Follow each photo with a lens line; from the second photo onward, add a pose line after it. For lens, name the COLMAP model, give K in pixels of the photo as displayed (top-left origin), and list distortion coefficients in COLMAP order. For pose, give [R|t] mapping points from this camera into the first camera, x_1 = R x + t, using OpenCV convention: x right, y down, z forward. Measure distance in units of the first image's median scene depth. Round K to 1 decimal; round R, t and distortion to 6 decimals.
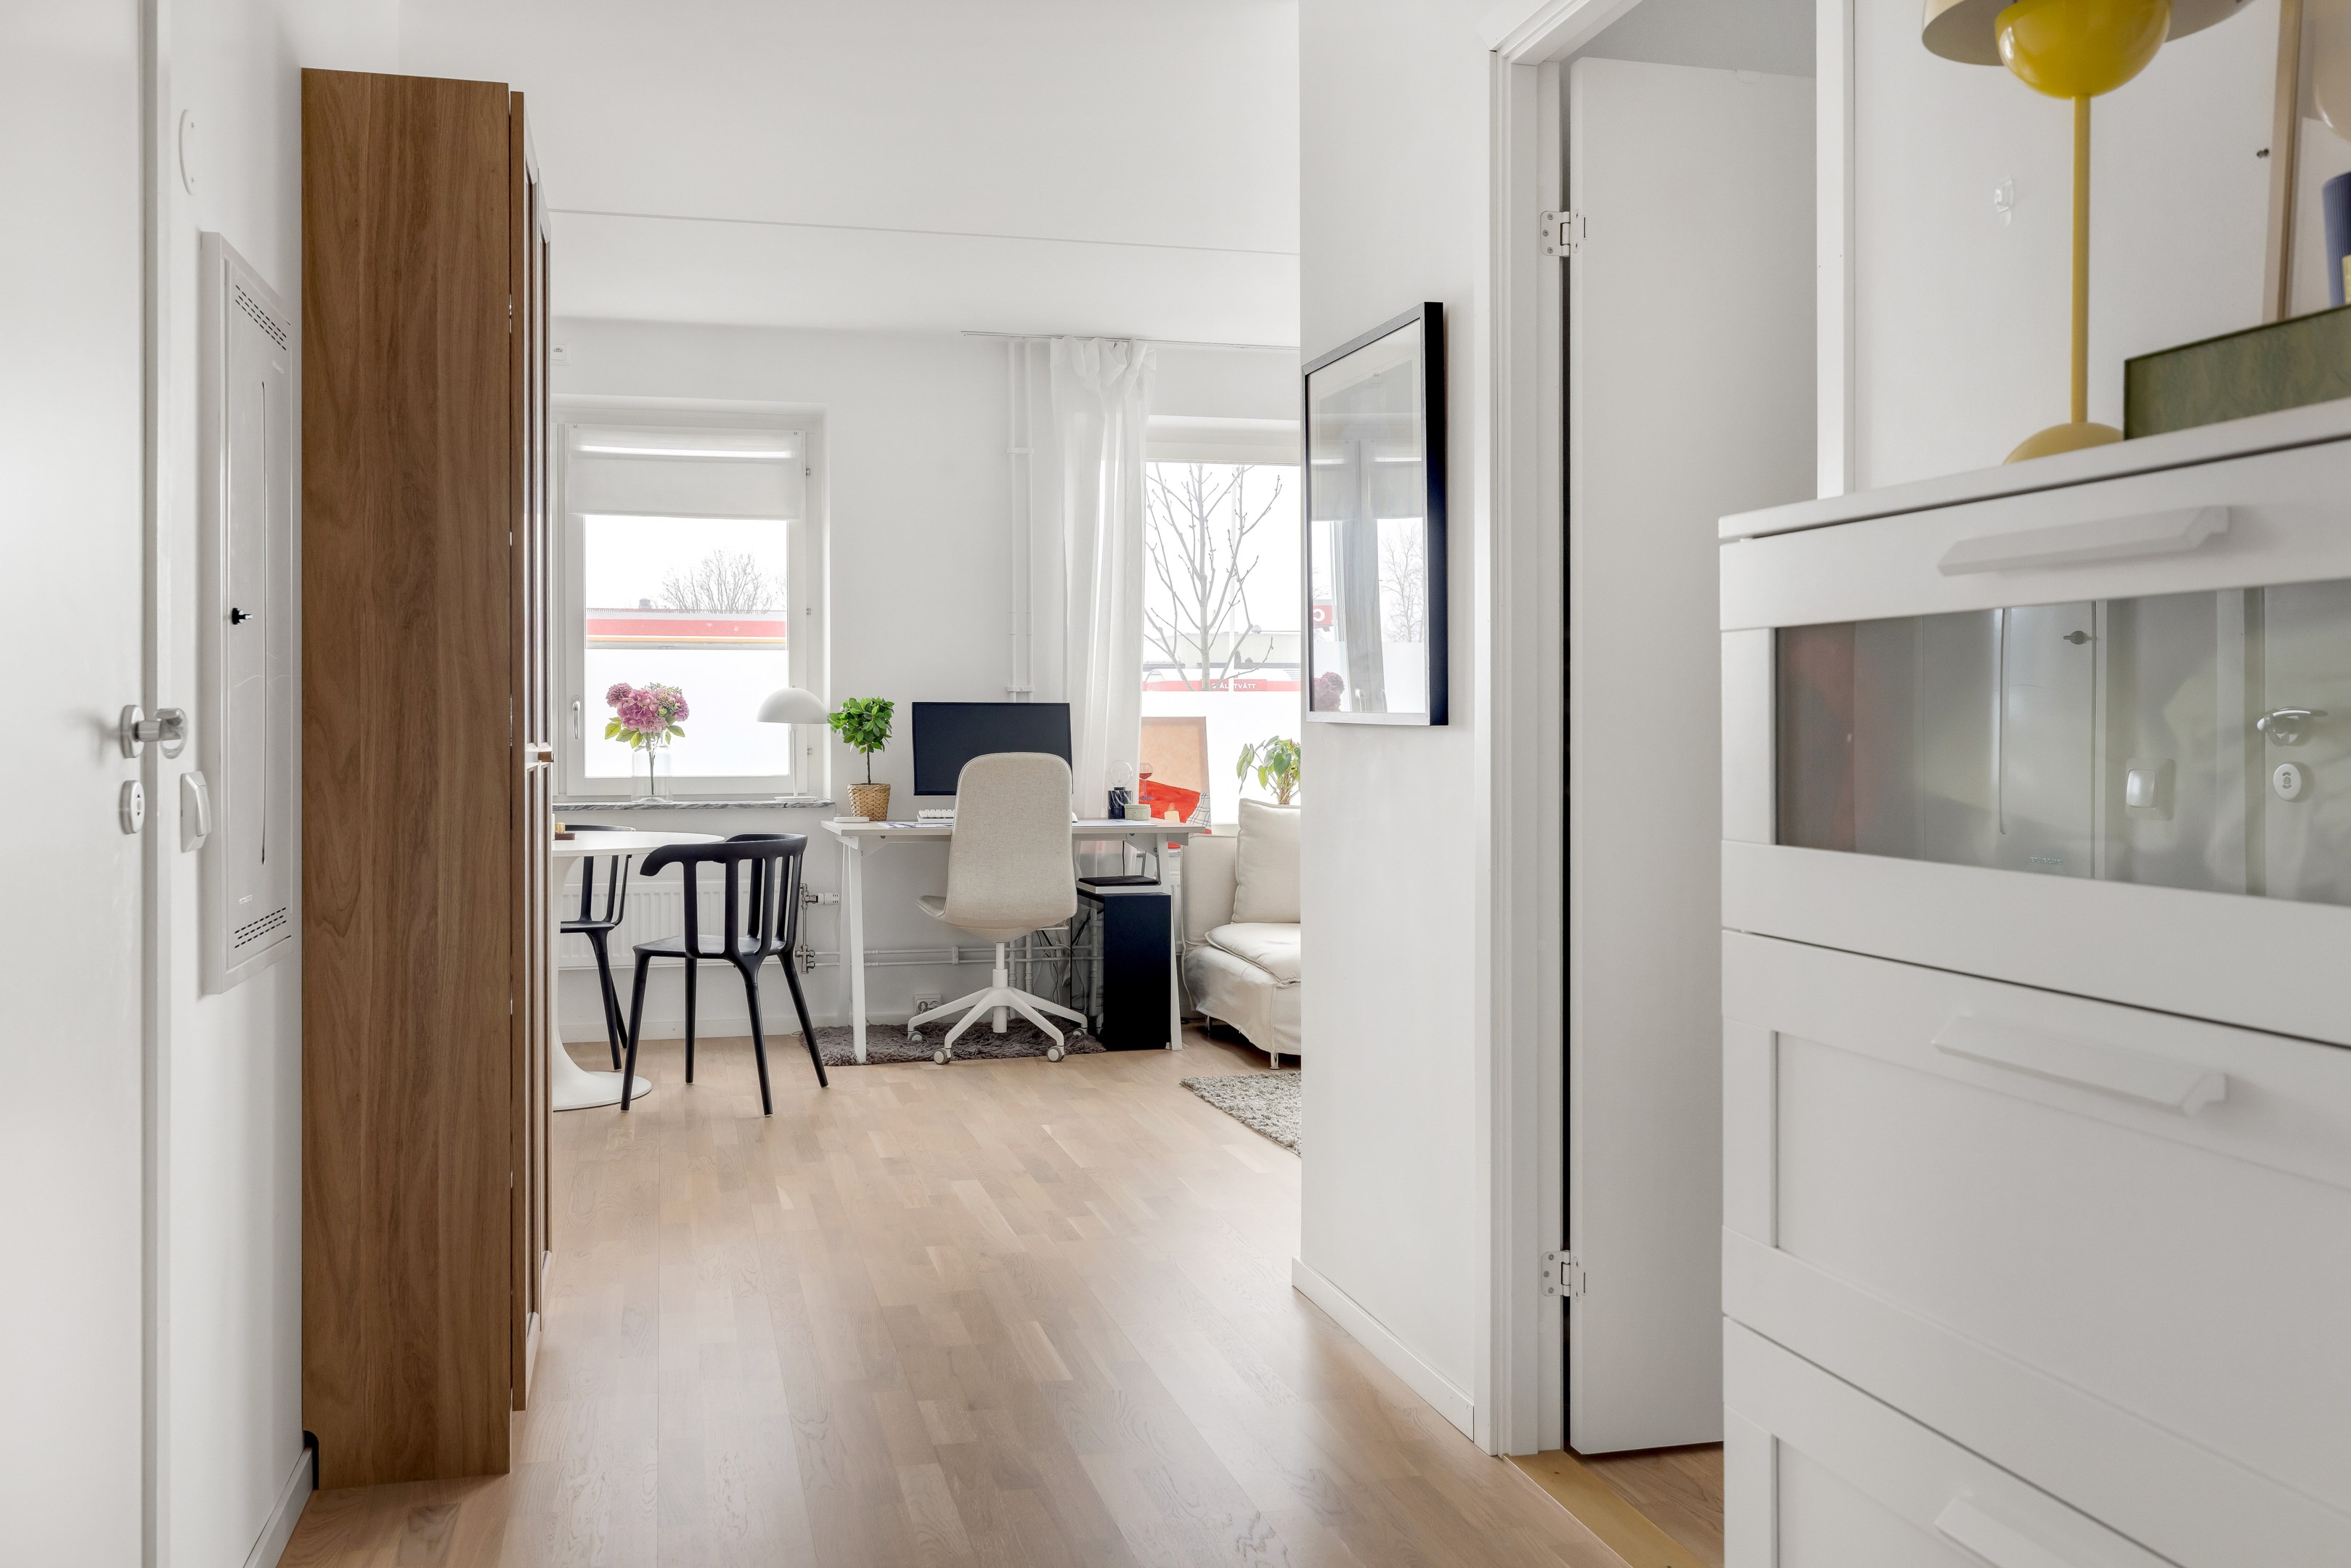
lens RADIAL K [[2000.6, 0, 1170.2], [0, 2000.6, 714.6], [0, 0, 1]] dist [0.007350, -0.006128]
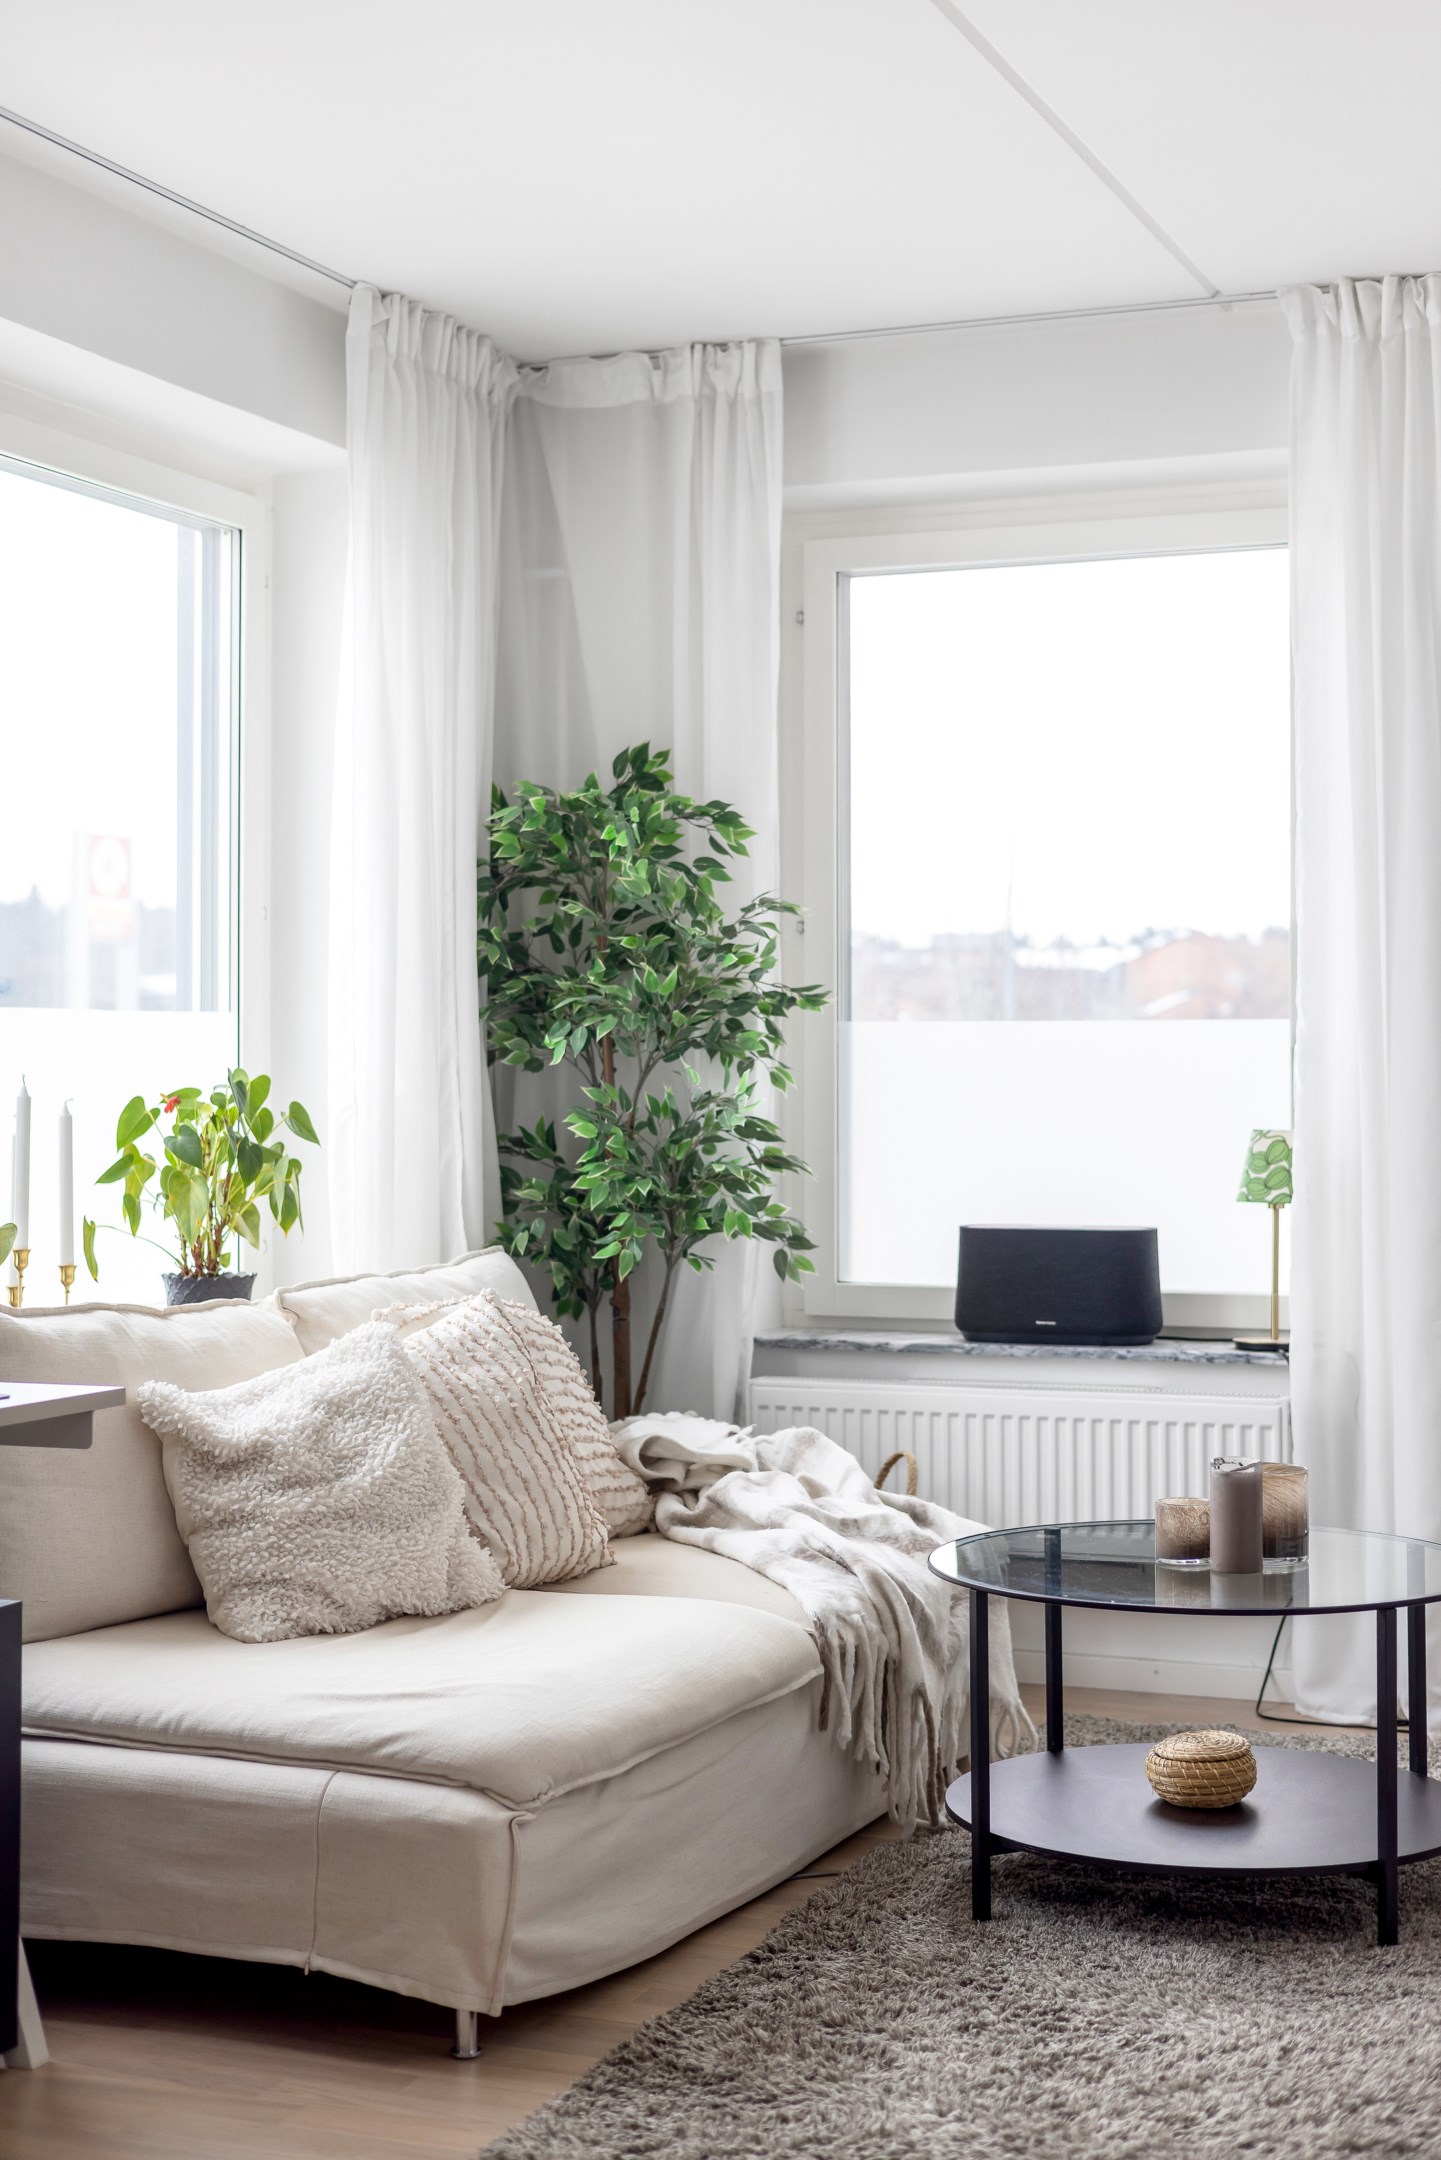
lens RADIAL K [[3063.9, 0, 768.3], [0, 3063.9, 1019.2], [0, 0, 1]] dist [-0.011229, 0.000000]
pose [[0.583207, 0.018225, 0.812119, -0.731791], [-0.004709, 0.999807, -0.019055, 0.005113], [-0.812310, 0.007288, 0.583180, 1.280210]]
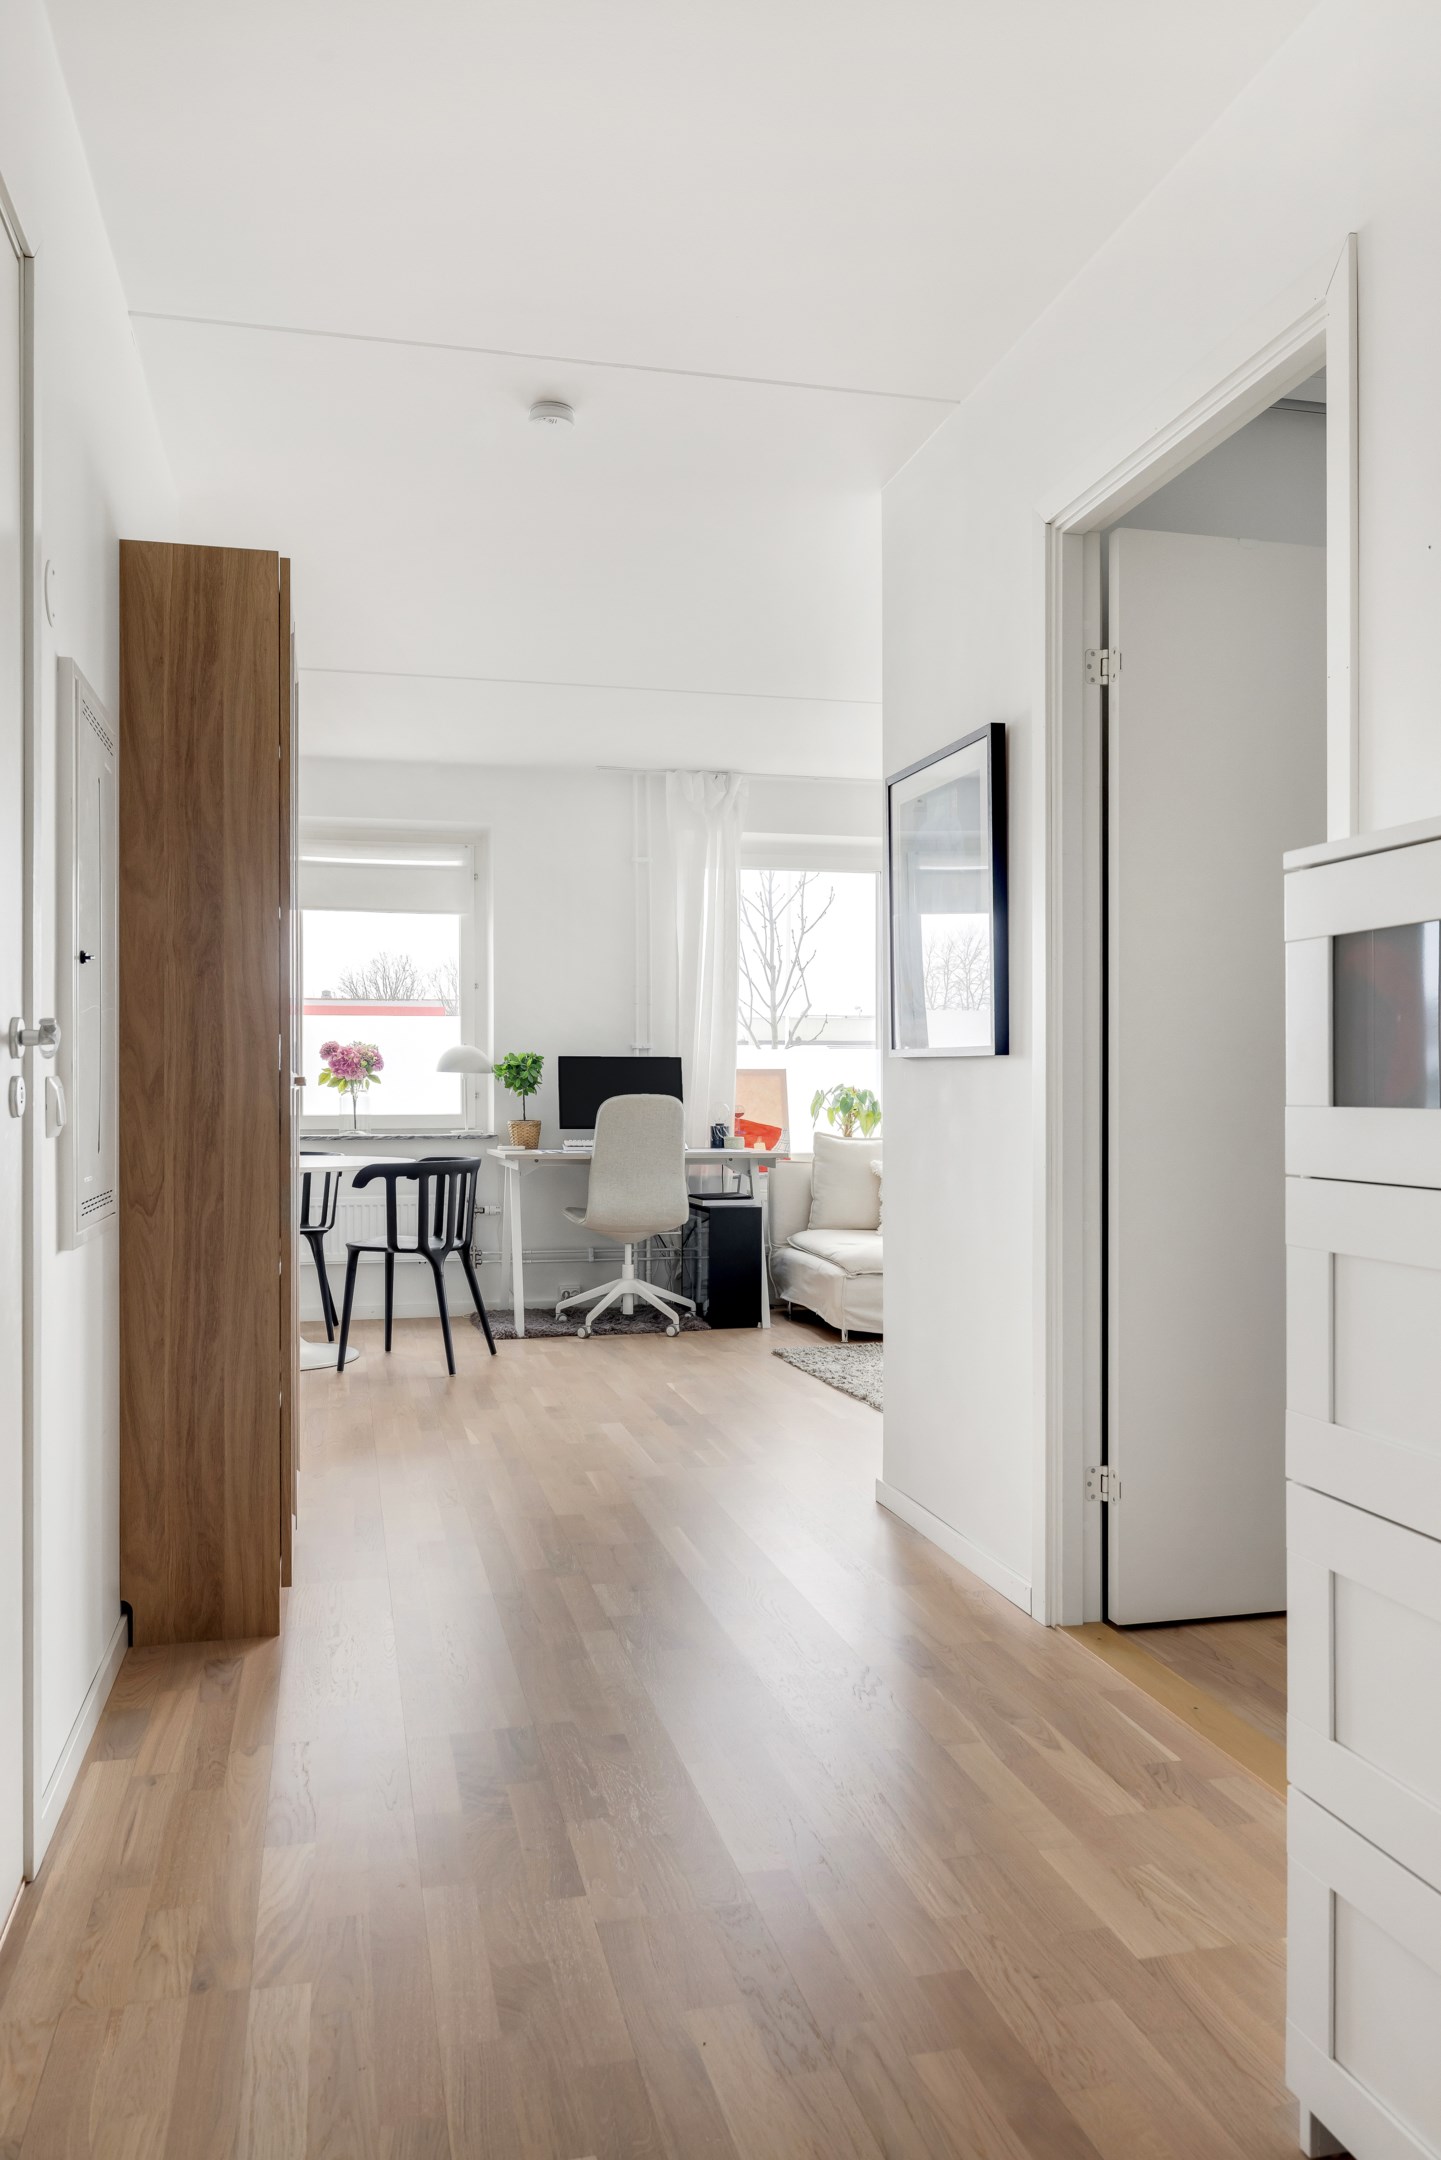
lens RADIAL K [[1569.0, 0, 717.4], [0, 1569.0, 1081.9], [0, 0, 1]] dist [0.002807, 0.001777]
pose [[0.999936, 0.000584, -0.011311, -0.035372], [-0.000586, 1.000000, -0.000137, 0.022586], [0.011311, 0.000143, 0.999936, -0.001028]]
